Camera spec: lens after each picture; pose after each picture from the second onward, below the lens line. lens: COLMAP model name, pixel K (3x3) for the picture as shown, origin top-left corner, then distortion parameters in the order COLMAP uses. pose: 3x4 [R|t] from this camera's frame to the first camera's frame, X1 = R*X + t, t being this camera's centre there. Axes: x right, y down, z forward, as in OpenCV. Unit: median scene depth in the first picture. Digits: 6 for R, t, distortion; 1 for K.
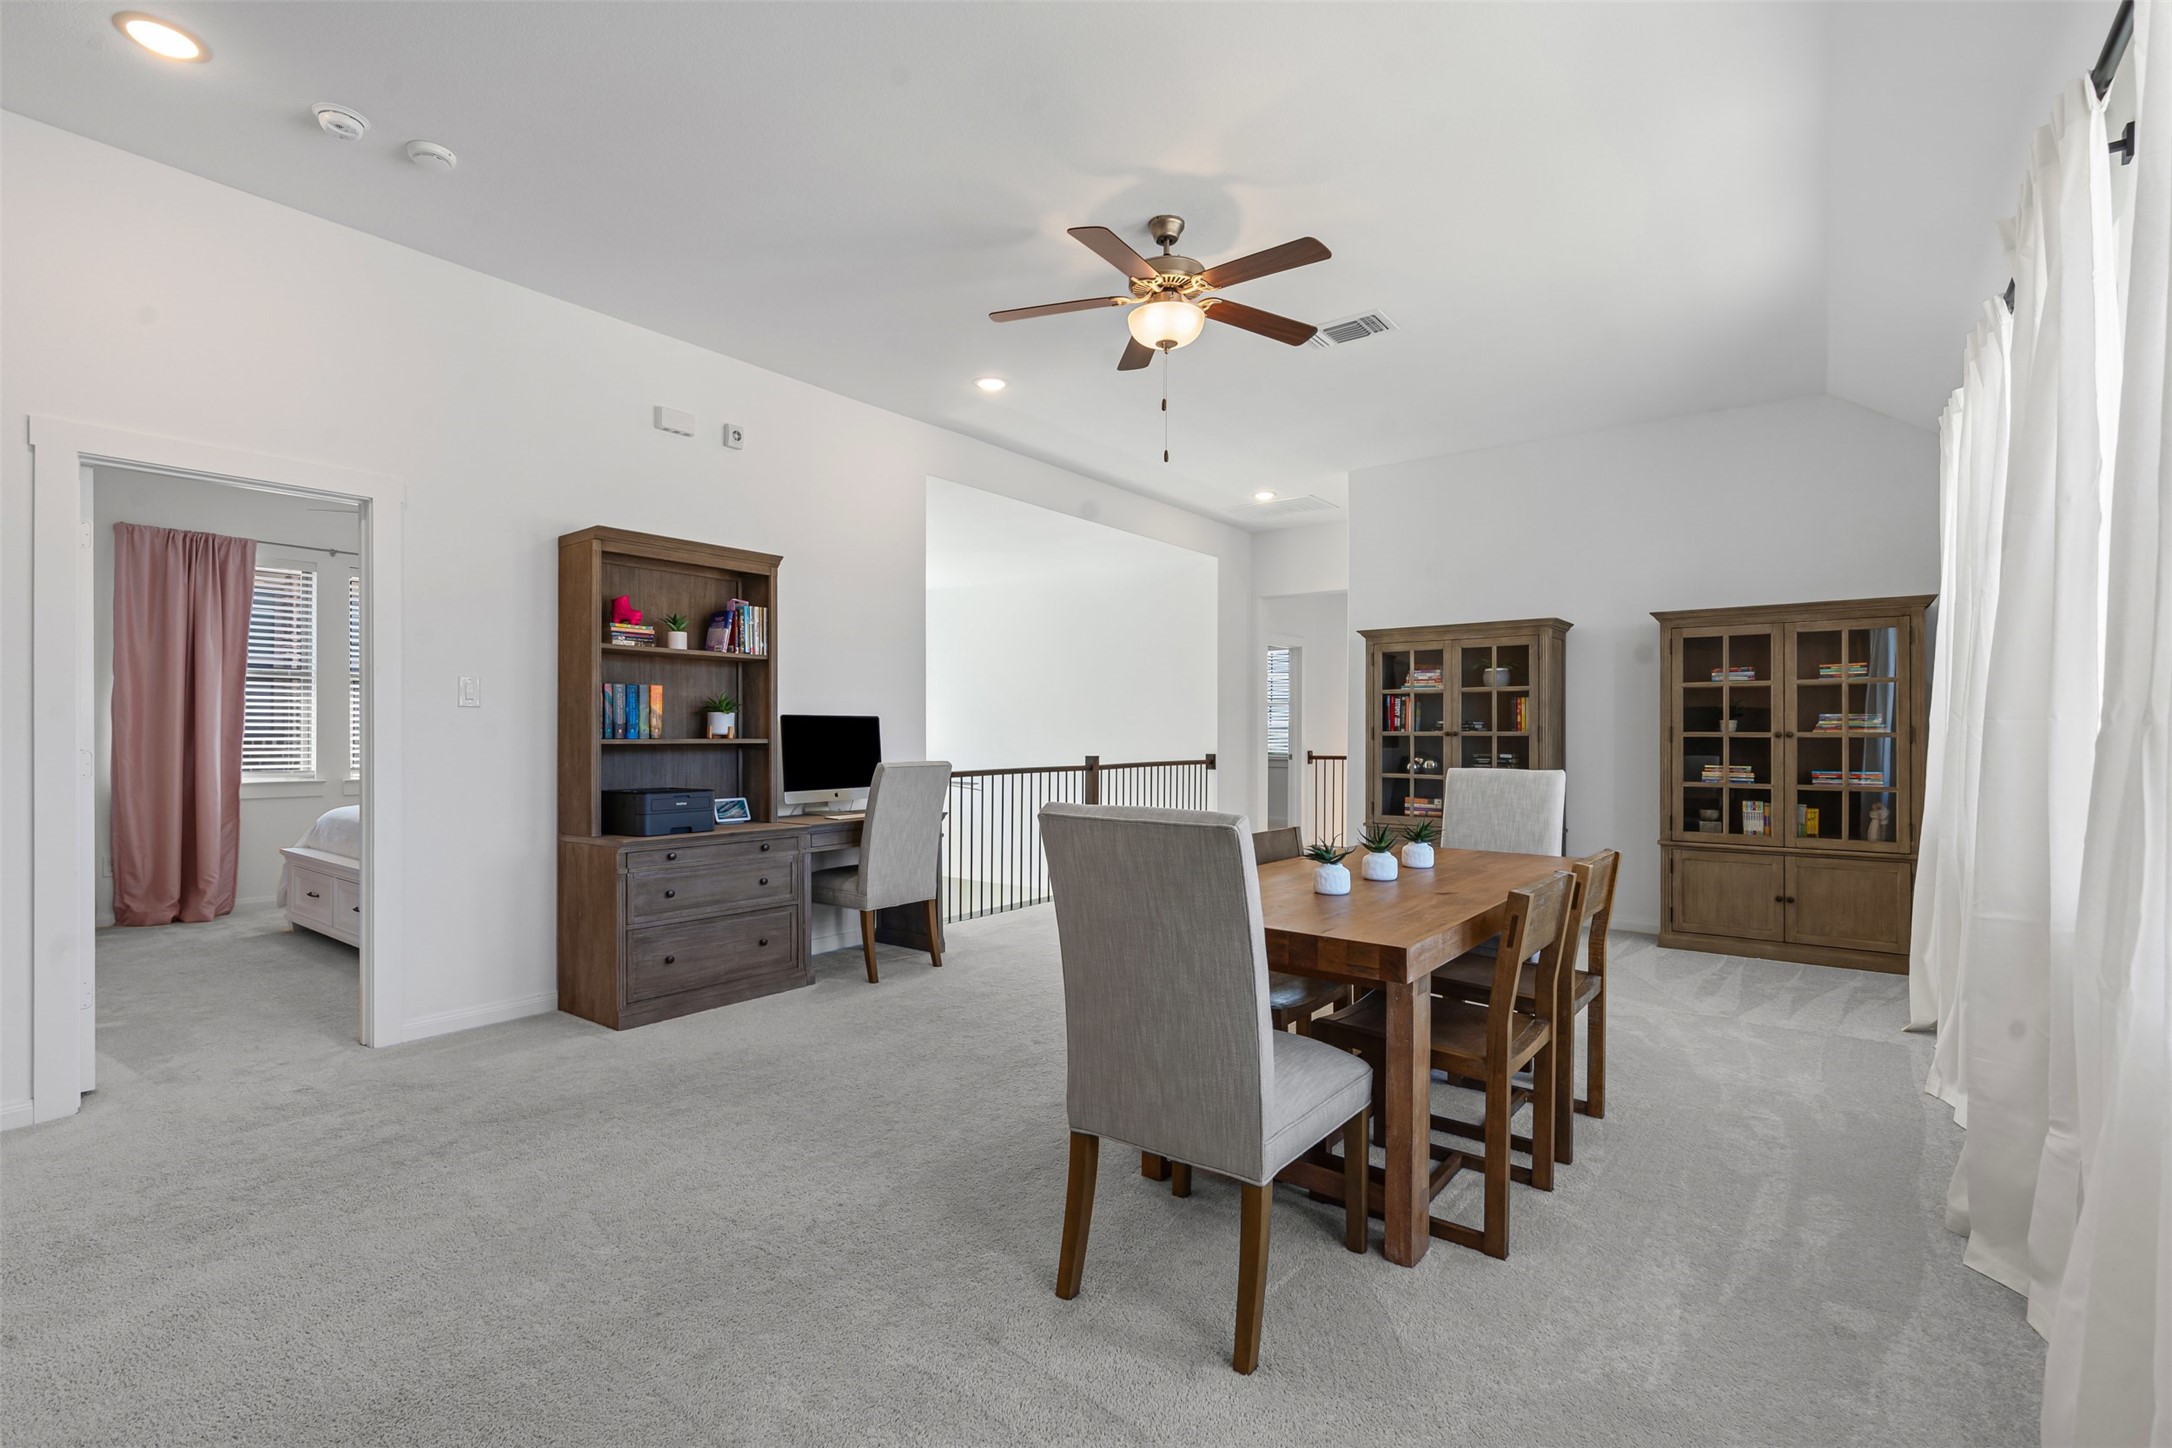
lens RADIAL K [[985.5, 0, 1089.6], [0, 985.5, 733.8], [0, 0, 1]] dist [-0.007880, 0.001111]
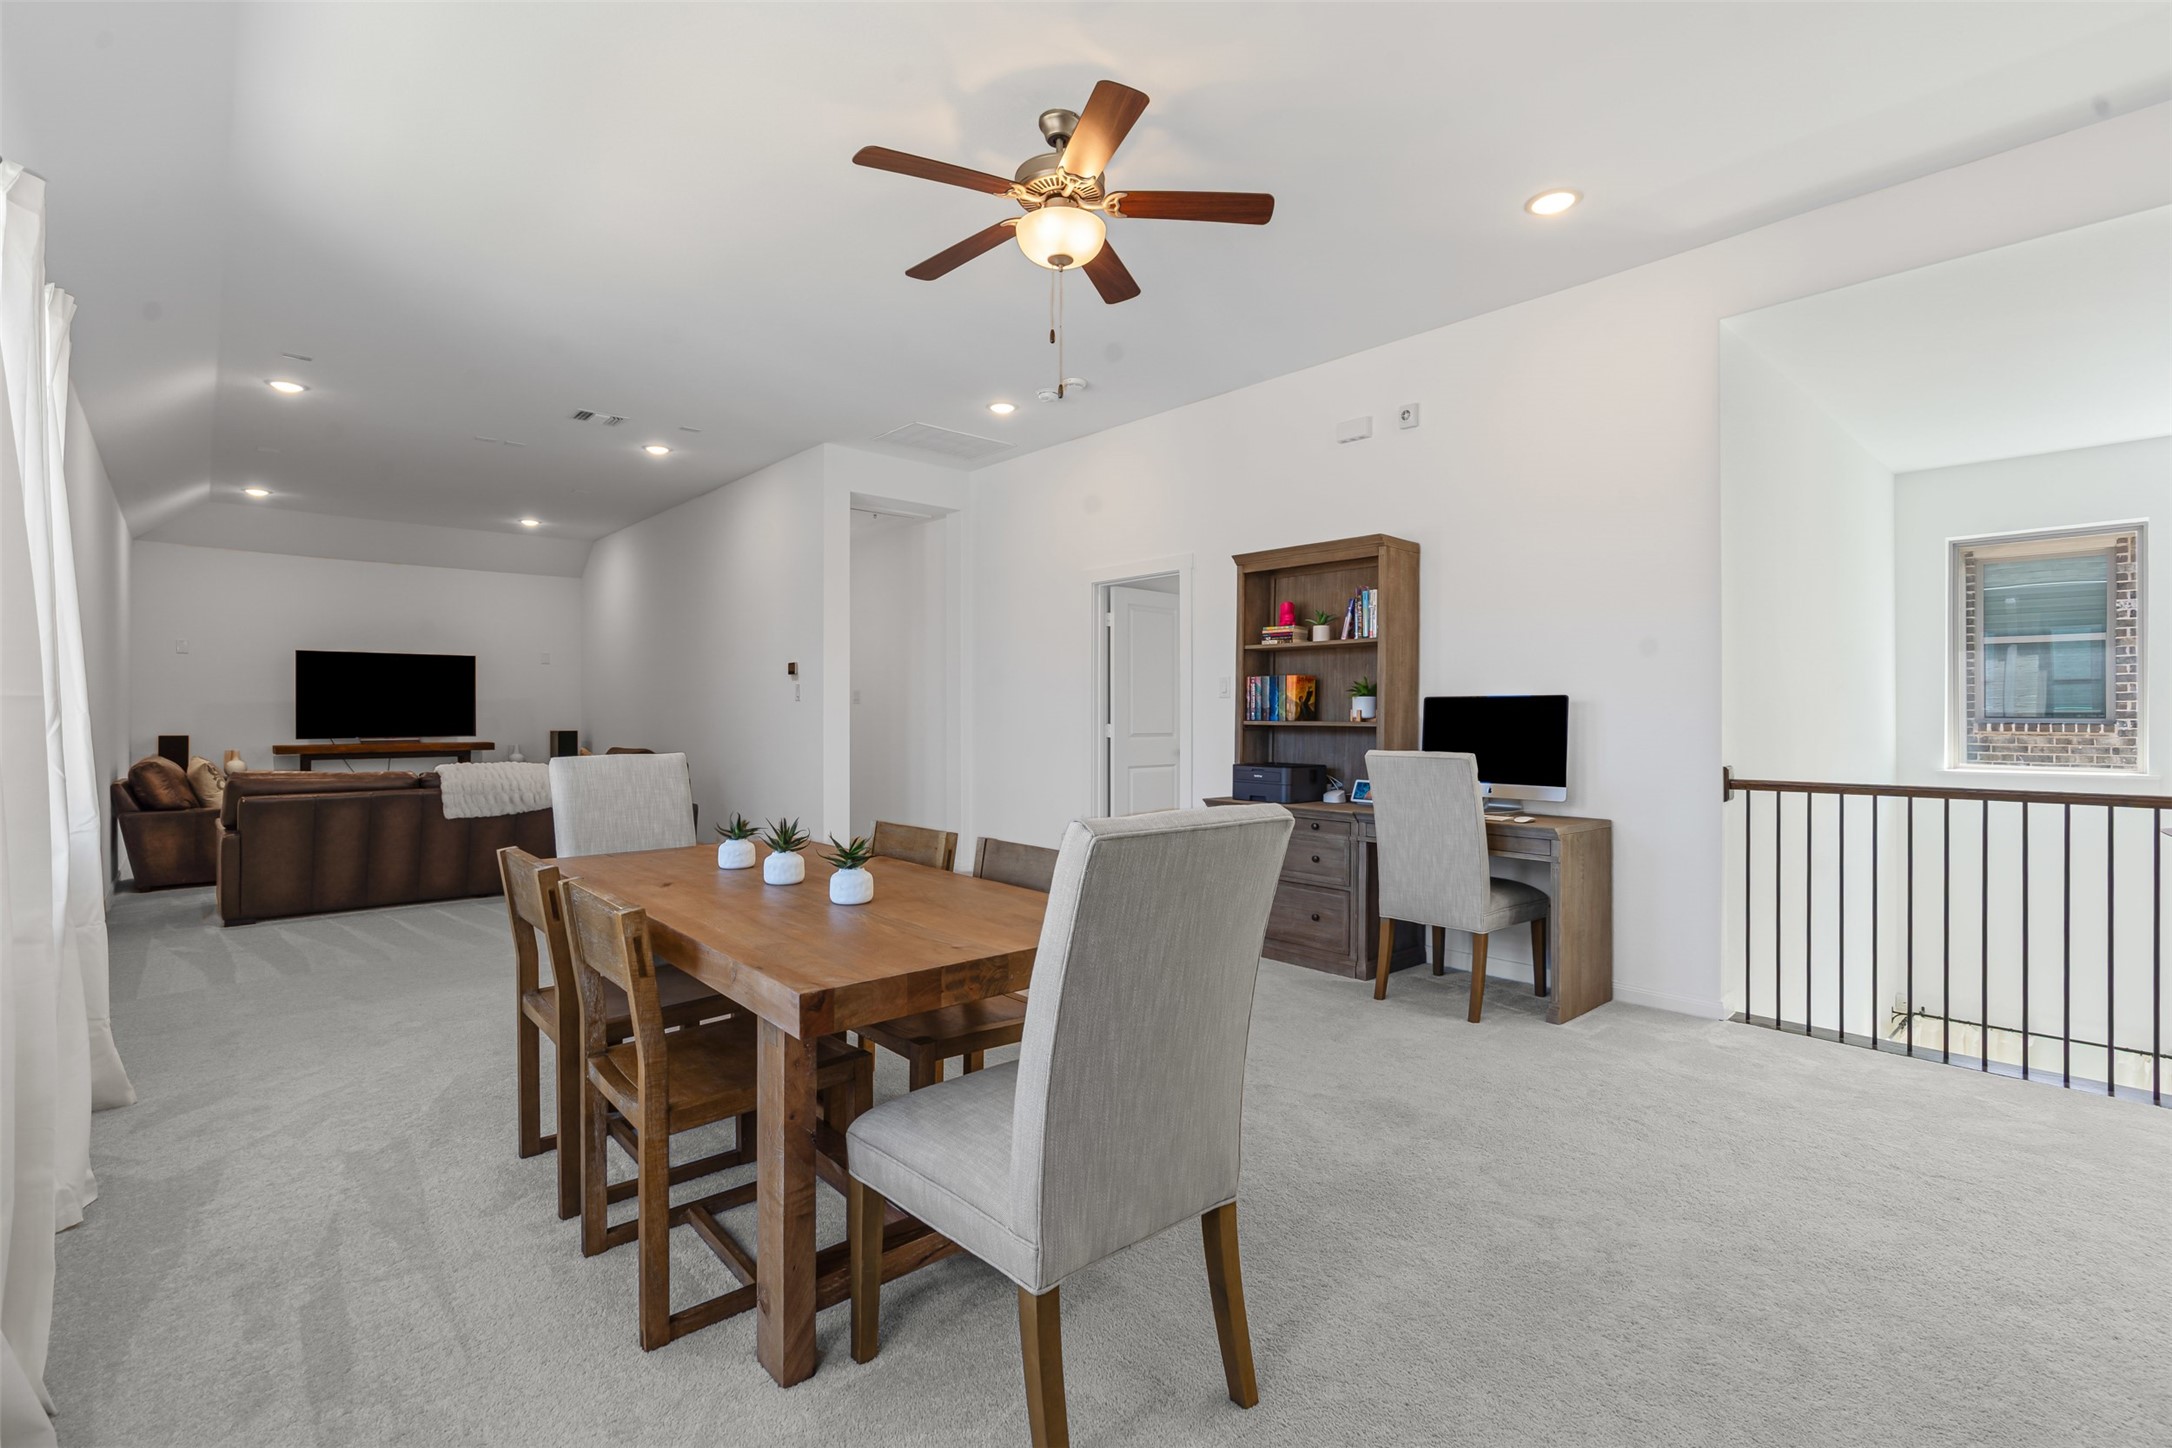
lens RADIAL K [[985.5, 0, 1081.4], [0, 985.5, 716.3], [0, 0, 1]] dist [-0.007880, 0.001111]
pose [[-0.204794, -0.000695, -0.978805, 0.735709], [-0.004620, 0.999989, 0.000257, -0.000055], [0.978794, 0.004575, -0.204795, 0.967920]]
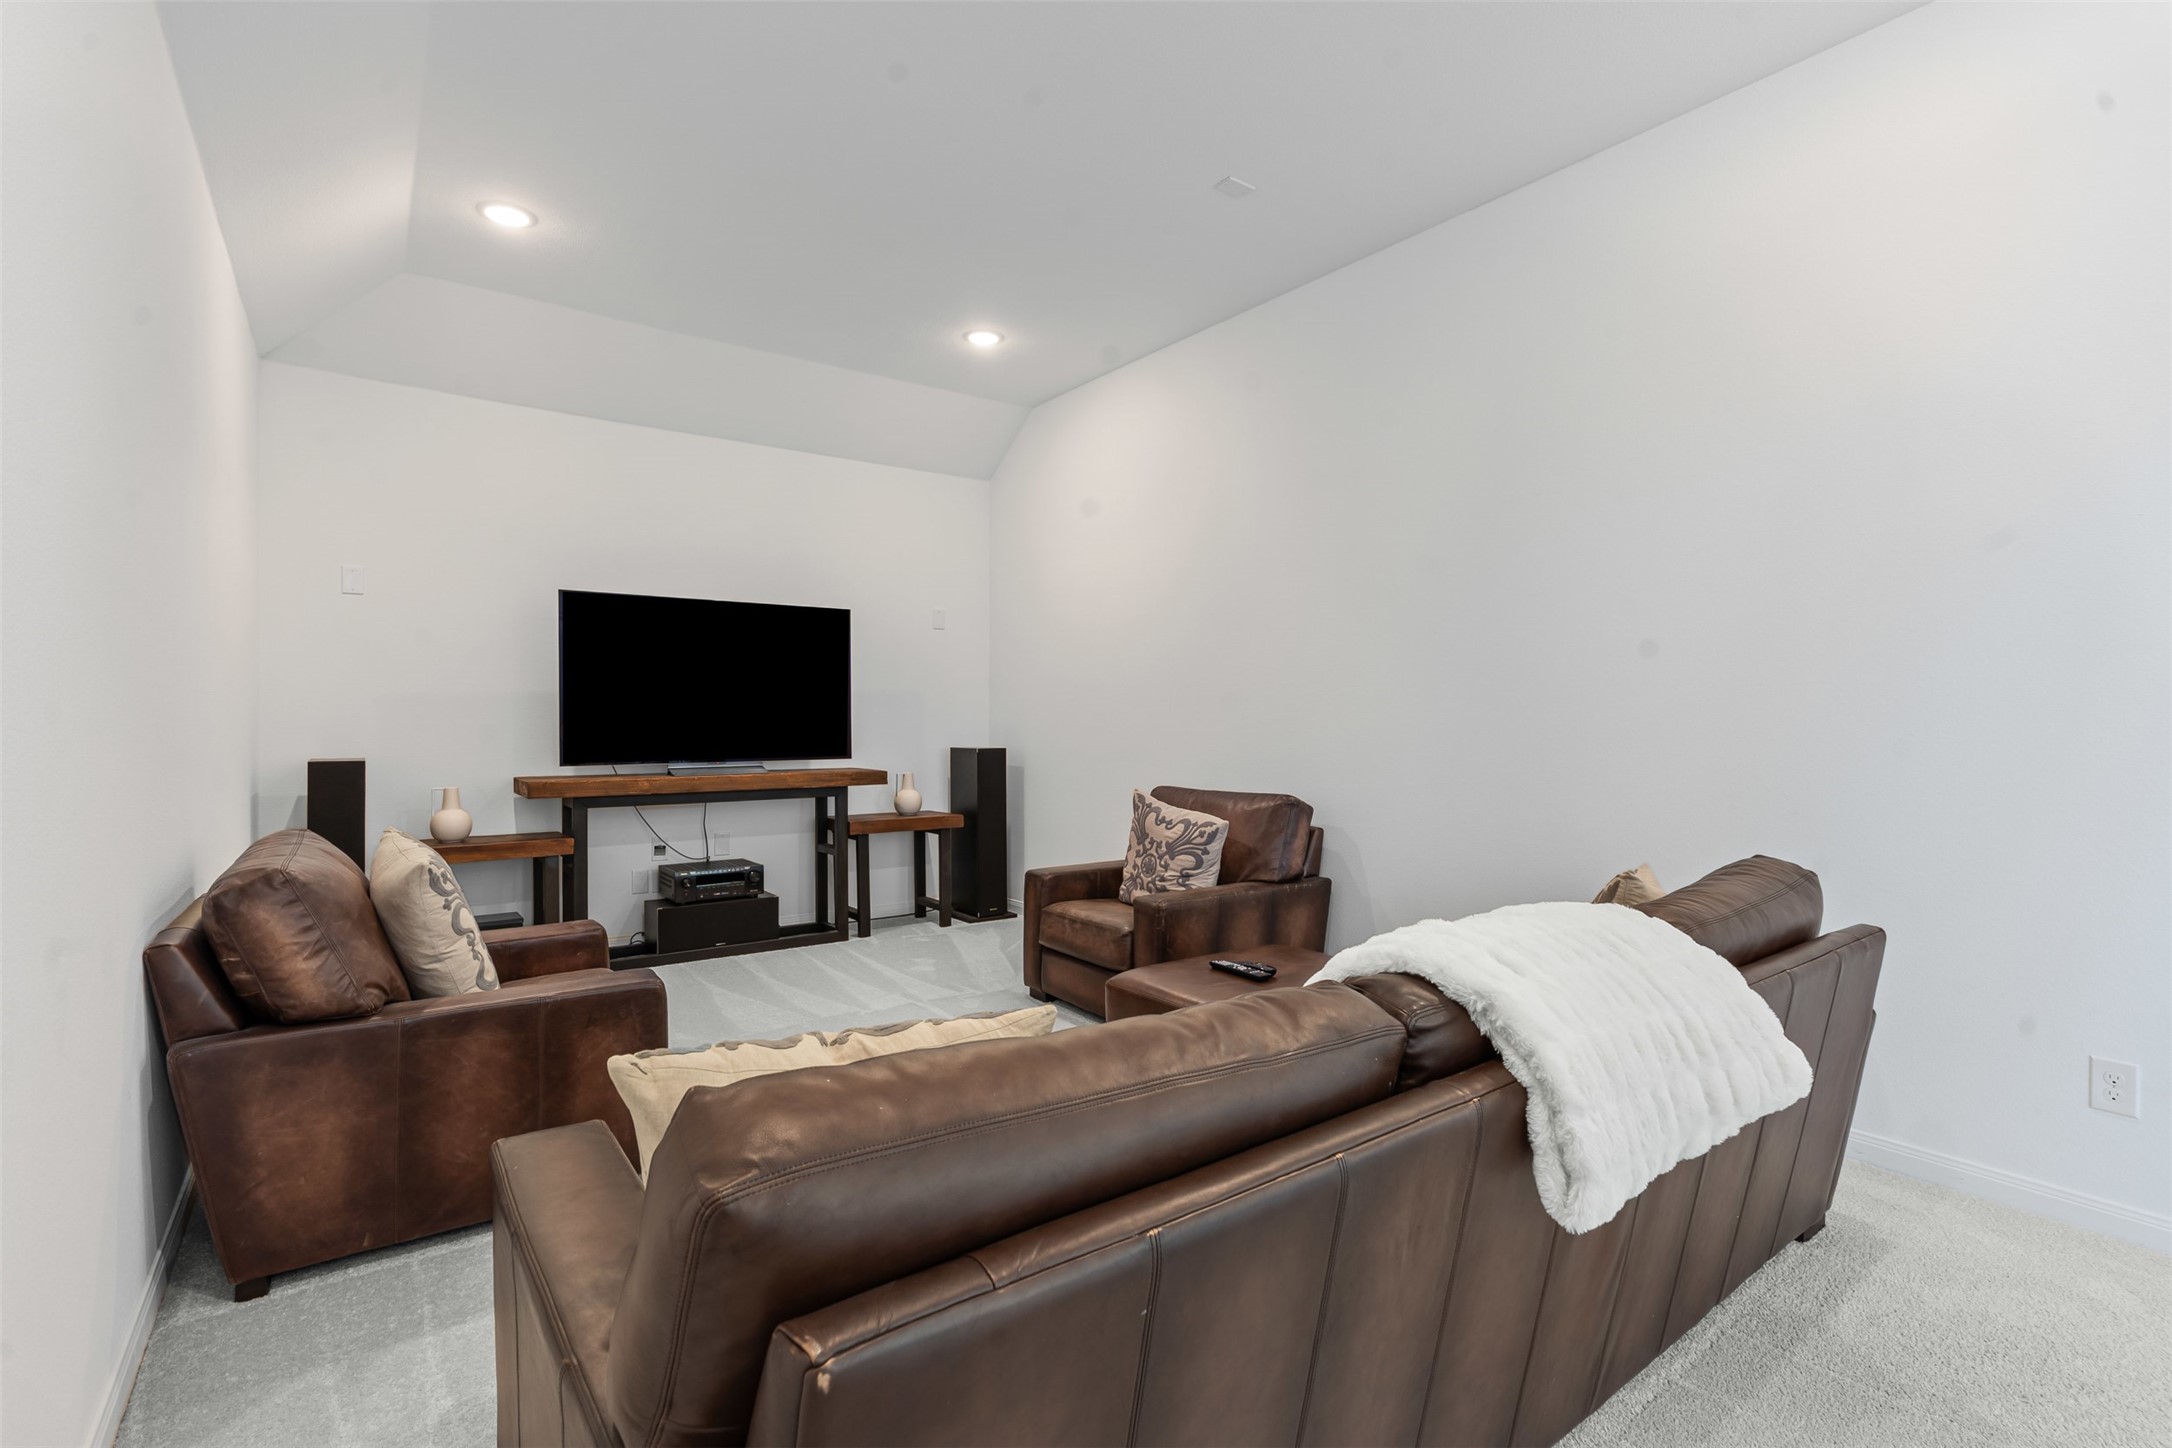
lens RADIAL K [[985.5, 0, 1077.5], [0, 985.5, 725.7], [0, 0, 1]] dist [-0.007880, 0.001111]
pose [[-0.302722, 0.002402, -0.953076, 0.532803], [-0.005509, 0.999976, 0.004270, 0.001195], [0.953063, 0.006544, -0.302701, 0.682324]]
